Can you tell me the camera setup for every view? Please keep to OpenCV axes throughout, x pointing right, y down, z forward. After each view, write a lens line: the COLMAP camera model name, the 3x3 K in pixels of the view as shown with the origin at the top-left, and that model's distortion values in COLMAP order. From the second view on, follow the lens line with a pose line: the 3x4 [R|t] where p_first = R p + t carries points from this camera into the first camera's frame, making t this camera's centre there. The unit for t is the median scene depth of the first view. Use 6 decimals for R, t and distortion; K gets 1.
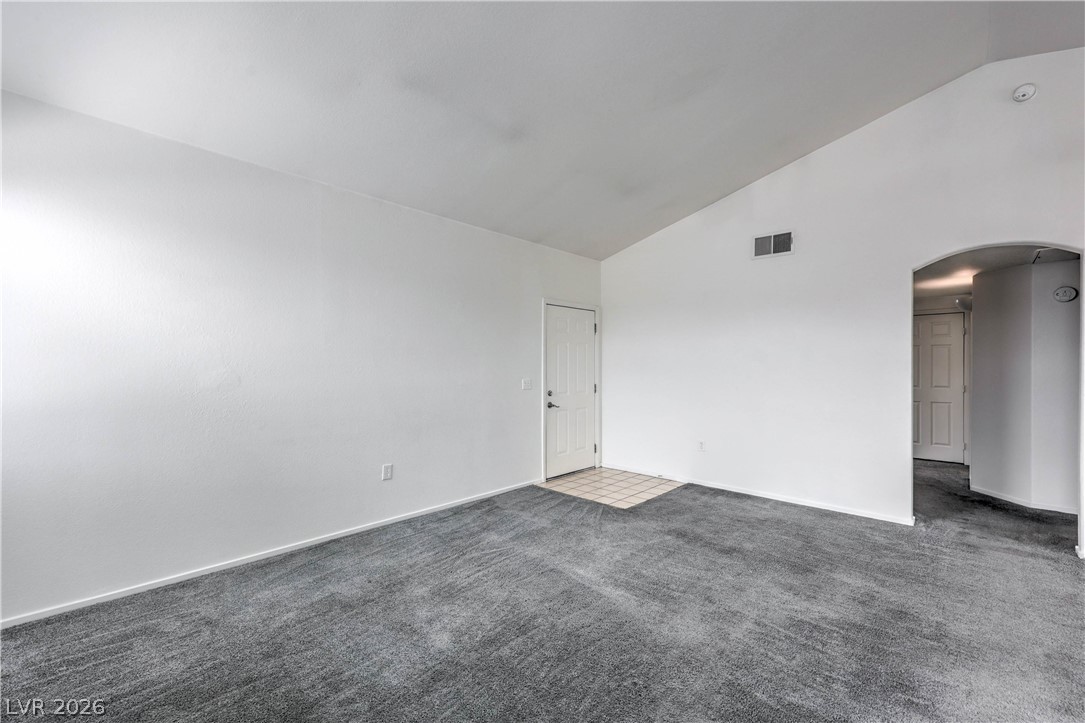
lens RADIAL K [[447.1, 0, 547.4], [0, 447.1, 365.1], [0, 0, 1]] dist [0.003335, 0.000463]
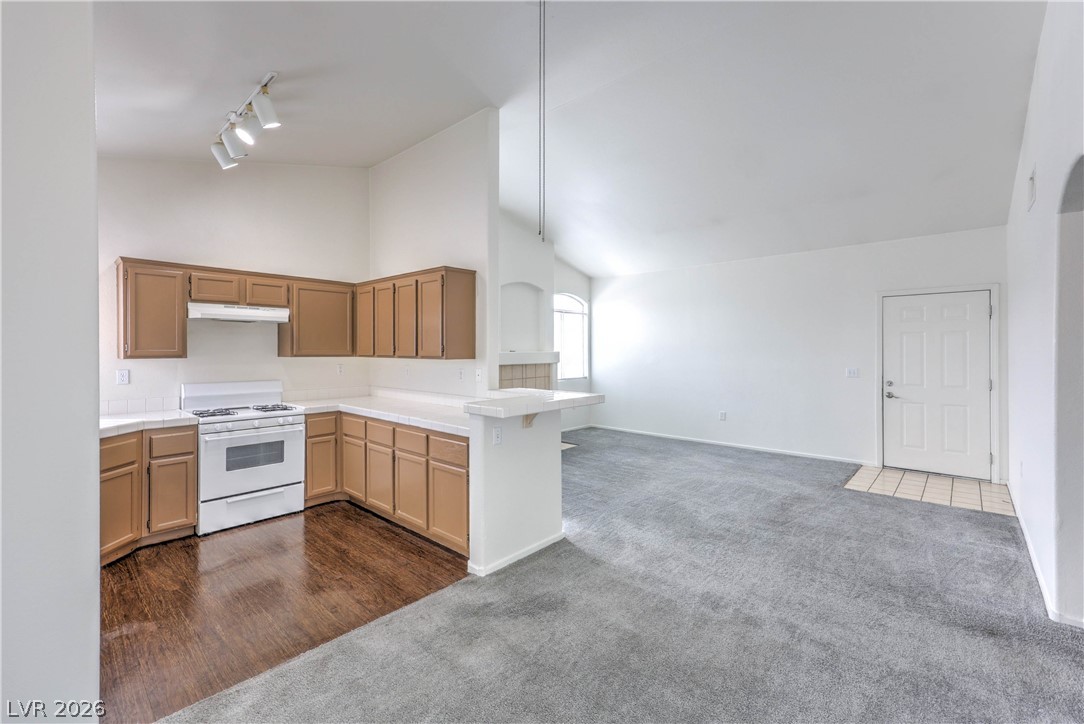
lens RADIAL K [[454.4, 0, 554.3], [0, 454.4, 348.9], [0, 0, 1]] dist [0.002013, 0.000386]
pose [[0.039793, -0.001693, -0.999207, 1.206658], [0.006158, 0.999980, -0.001450, -0.022517], [0.999189, -0.006096, 0.039802, 0.231653]]
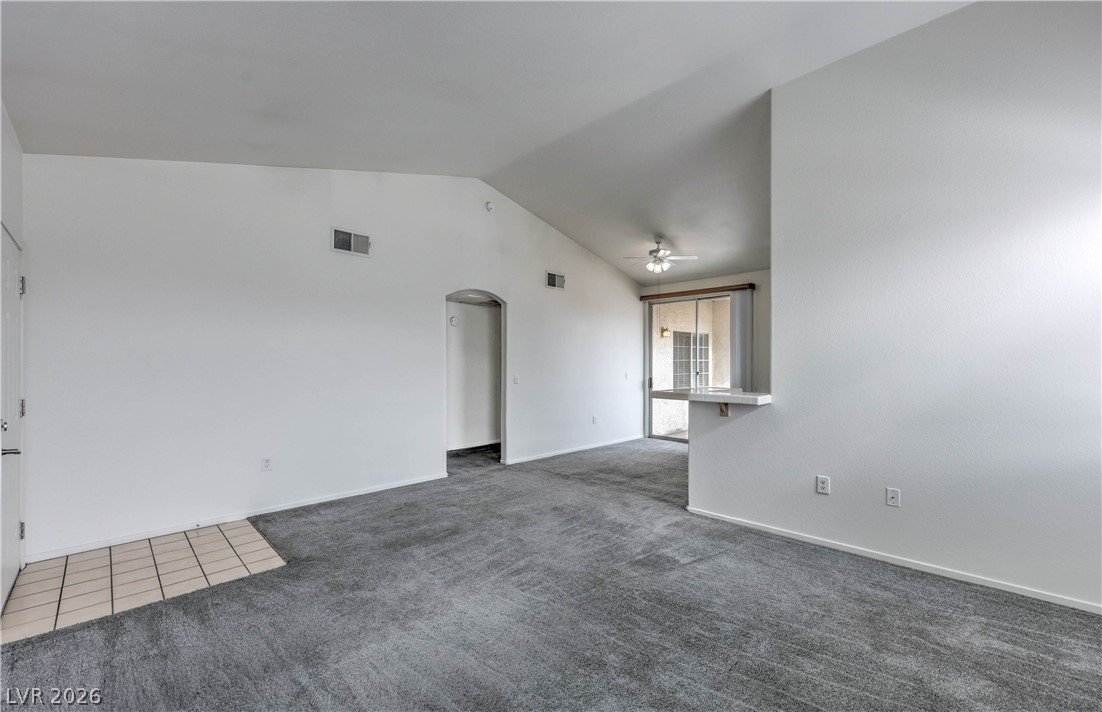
lens RADIAL K [[452.4, 0, 561.5], [0, 452.4, 366.3], [0, 0, 1]] dist [0.001211, 0.000211]
pose [[0.010311, -0.006455, 0.999926, -0.513032], [-0.003277, 0.999974, 0.006489, -0.000654], [-0.999941, -0.003344, 0.010289, 0.526672]]
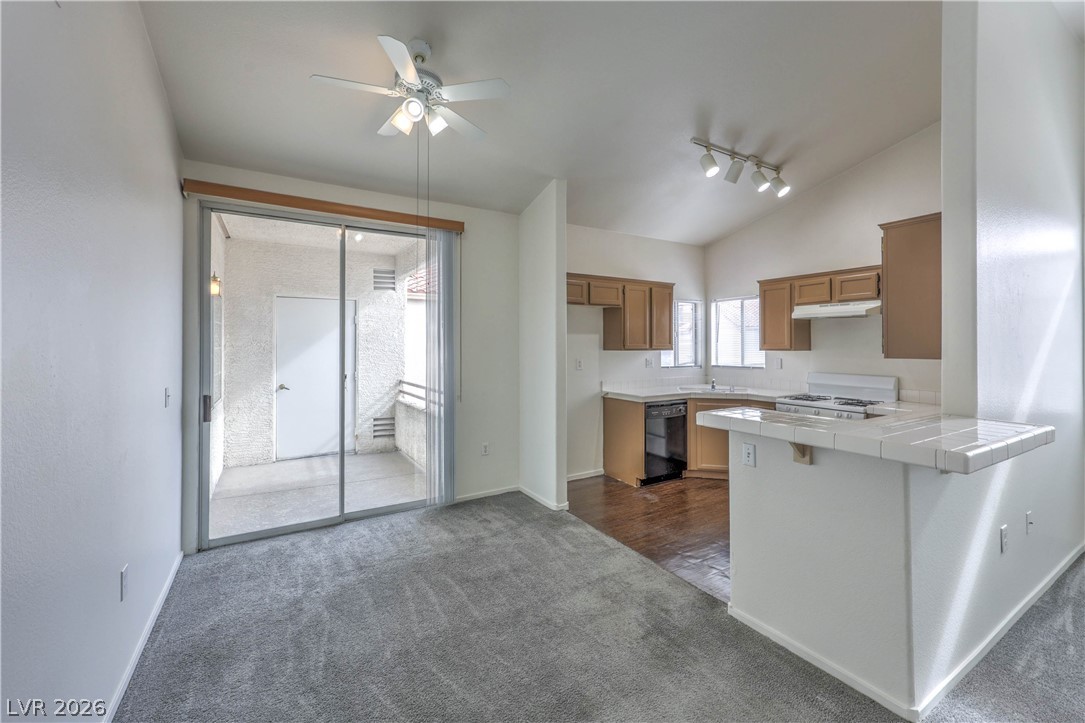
lens RADIAL K [[446.6, 0, 545.7], [0, 446.6, 342.3], [0, 0, 1]] dist [0.004658, 0.000495]
pose [[-0.967397, 0.003202, 0.253243, 0.627523], [0.000900, 0.999957, -0.009206, -0.021668], [-0.253262, -0.008678, -0.967359, 0.736062]]
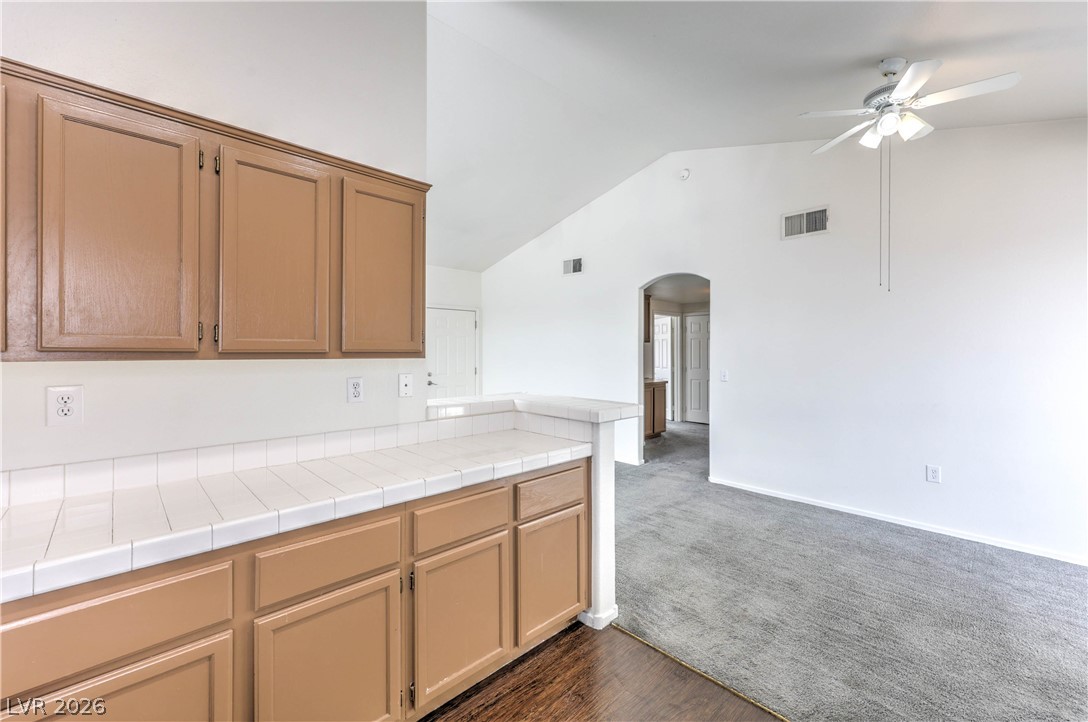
lens RADIAL K [[445.0, 0, 543.9], [0, 445.0, 349.3], [0, 0, 1]] dist [0.001923, 0.000030]
pose [[0.998955, -0.001250, -0.045697, 0.487237], [0.001255, 0.999999, 0.000081, -0.014001], [0.045697, -0.000138, 0.998955, -0.382018]]
